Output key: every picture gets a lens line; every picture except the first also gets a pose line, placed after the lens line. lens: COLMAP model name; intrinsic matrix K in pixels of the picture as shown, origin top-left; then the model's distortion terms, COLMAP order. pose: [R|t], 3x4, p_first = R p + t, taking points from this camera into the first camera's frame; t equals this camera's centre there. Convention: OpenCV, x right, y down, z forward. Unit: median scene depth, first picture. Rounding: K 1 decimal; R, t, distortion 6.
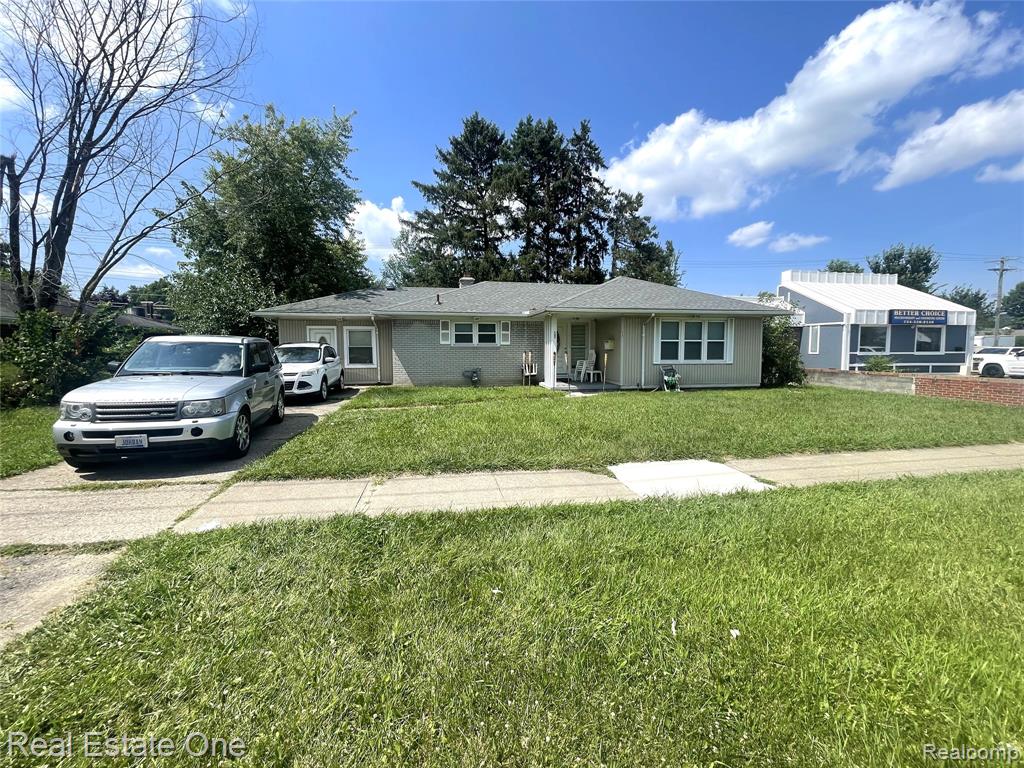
lens RADIAL K [[423.9, 0, 512.0], [0, 423.9, 384.0], [0, 0, 1]] dist [-0.001364, -0.000179]
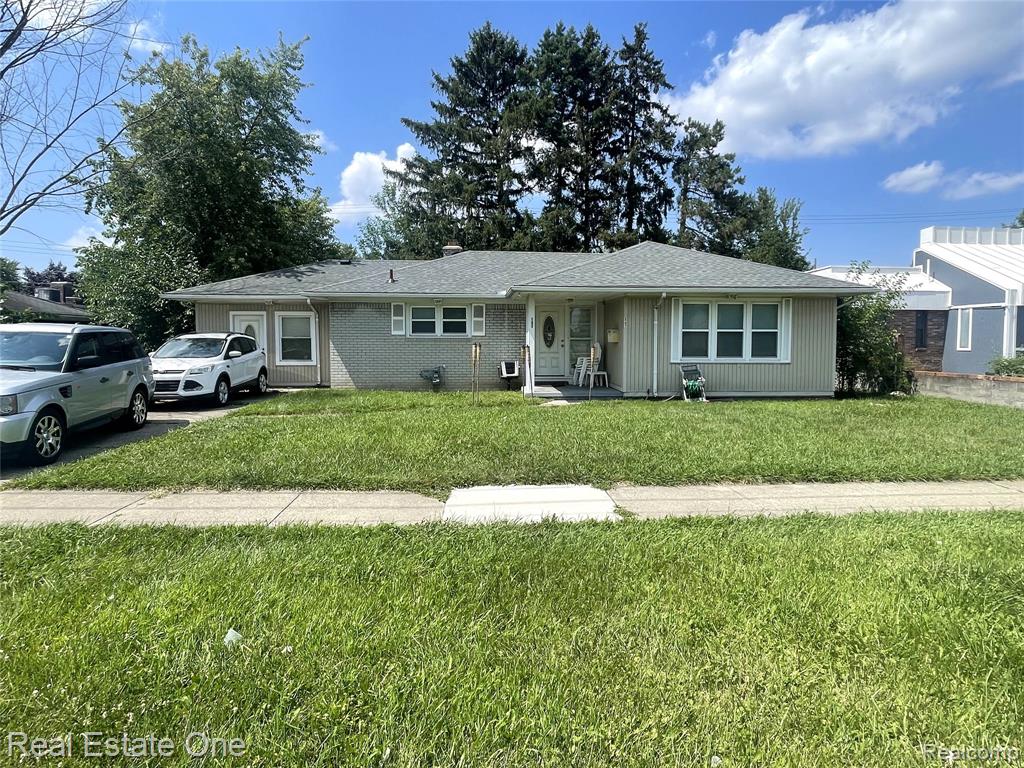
lens RADIAL K [[594.8, 0, 512.0], [0, 594.8, 384.0], [0, 0, 1]] dist [-0.005127, -0.001012]
pose [[0.992714, 0.011546, -0.119943, 0.117487], [-0.013026, 0.999848, -0.011560, 0.002619], [0.119791, 0.013038, 0.992713, -0.021863]]
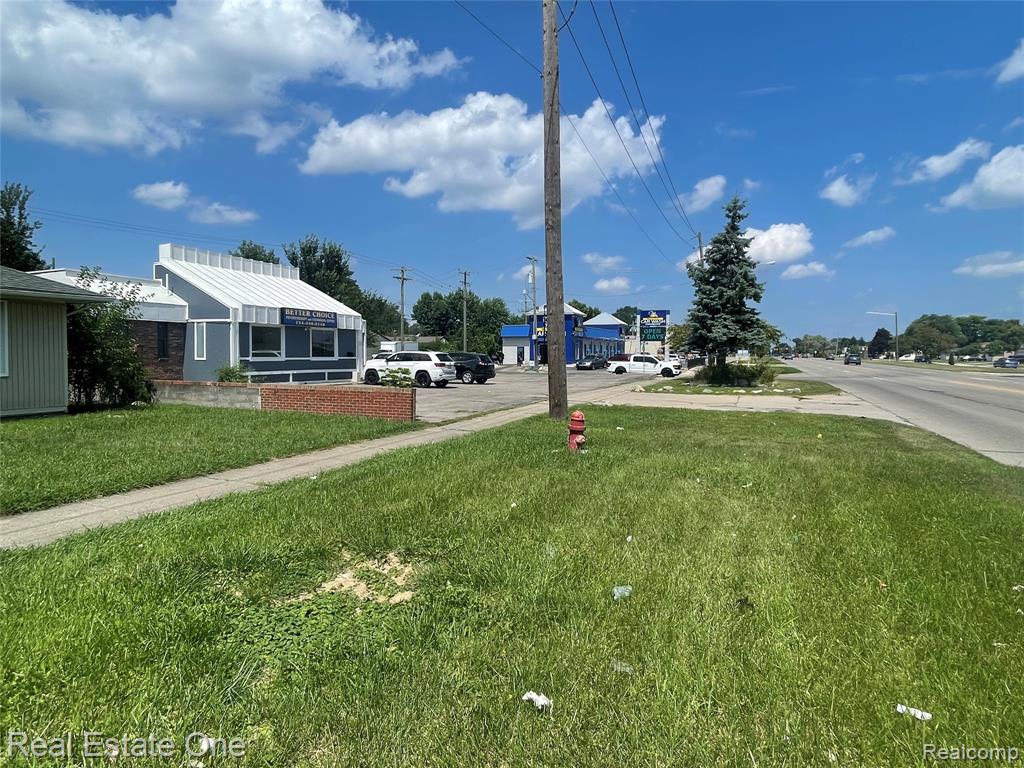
lens RADIAL K [[599.6, 0, 518.4], [0, 599.6, 362.1], [0, 0, 1]] dist [-0.005055, -0.001512]
pose [[0.537735, -0.005602, 0.843095, 0.131281], [0.062882, 0.997459, -0.033479, 0.003109], [-0.840766, 0.071019, 0.536721, -0.033868]]
